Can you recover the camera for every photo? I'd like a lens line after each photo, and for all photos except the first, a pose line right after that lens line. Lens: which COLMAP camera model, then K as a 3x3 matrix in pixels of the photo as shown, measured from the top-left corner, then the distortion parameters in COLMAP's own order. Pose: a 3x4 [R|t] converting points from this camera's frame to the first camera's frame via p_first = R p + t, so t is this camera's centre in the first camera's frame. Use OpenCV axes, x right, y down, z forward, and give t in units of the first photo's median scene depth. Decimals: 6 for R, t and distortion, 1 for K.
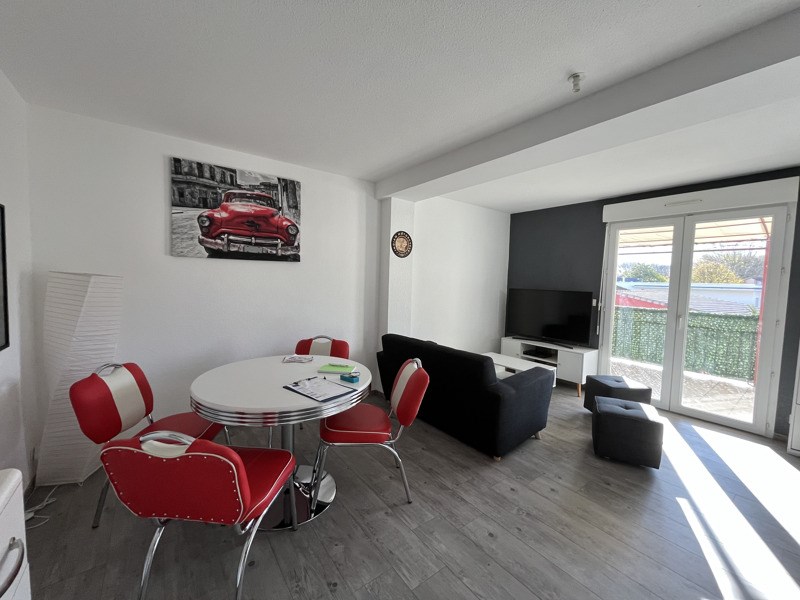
lens RADIAL K [[323.9, 0, 396.1], [0, 323.9, 301.2], [0, 0, 1]] dist [-0.001781, 0.000188]
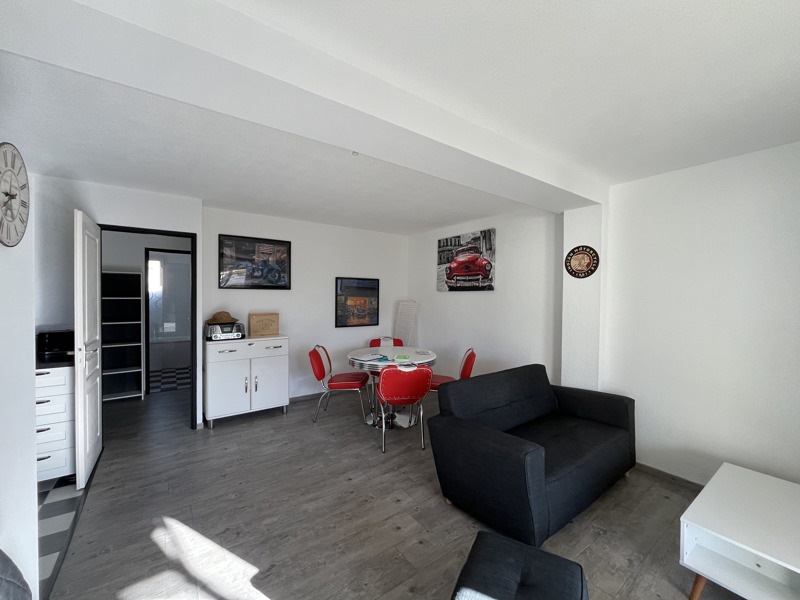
lens RADIAL K [[323.9, 0, 397.5], [0, 323.9, 301.2], [0, 0, 1]] dist [-0.001781, 0.000188]
pose [[-0.023018, -0.011586, -0.999668, 1.059390], [-0.084461, 0.996381, -0.009603, -0.039827], [0.996161, 0.084212, -0.023914, 0.722062]]
